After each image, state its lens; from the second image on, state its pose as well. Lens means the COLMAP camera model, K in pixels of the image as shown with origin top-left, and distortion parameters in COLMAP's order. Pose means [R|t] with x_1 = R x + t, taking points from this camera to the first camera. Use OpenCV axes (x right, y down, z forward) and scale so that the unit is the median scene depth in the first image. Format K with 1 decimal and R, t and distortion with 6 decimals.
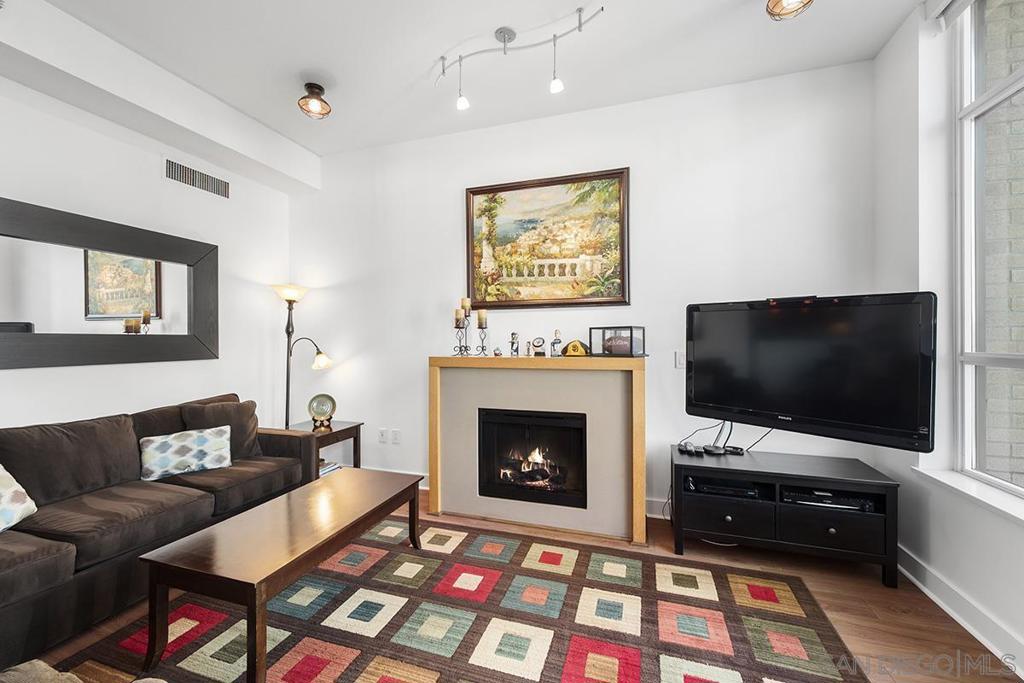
lens RADIAL K [[407.2, 0, 507.1], [0, 407.2, 341.5], [0, 0, 1]] dist [0.001028, 0.000136]
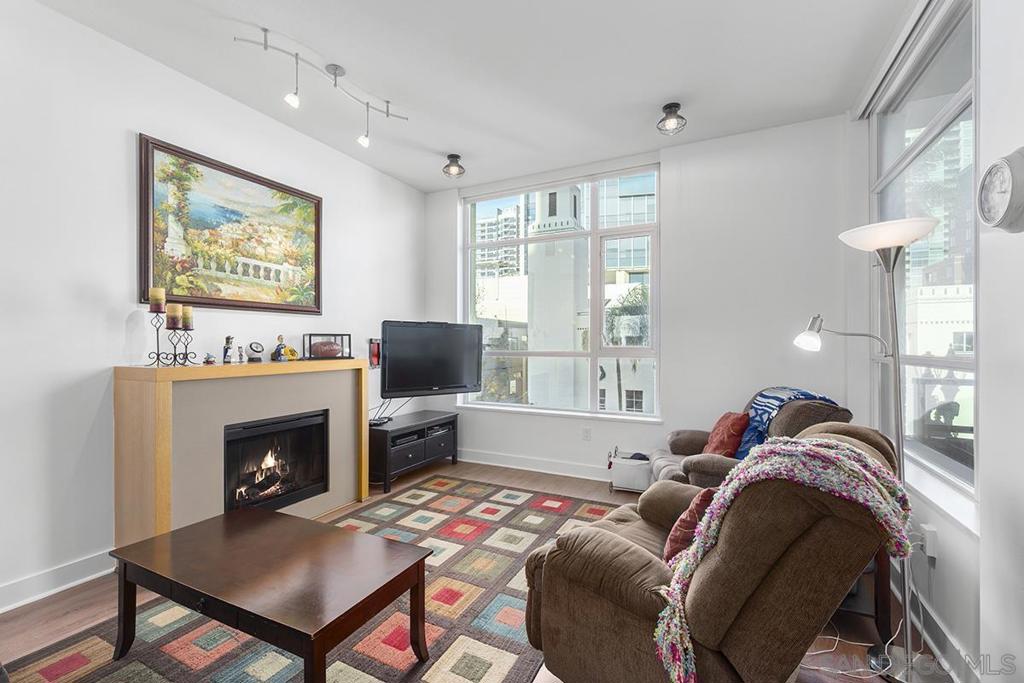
lens RADIAL K [[438.5, 0, 510.2], [0, 438.5, 344.1], [0, 0, 1]] dist [0.000391, 0.000022]
pose [[0.148533, 0.002674, 0.988904, -0.829605], [0.001585, 0.999994, -0.002942, -0.001447], [-0.988906, 0.002005, 0.148527, 0.262808]]
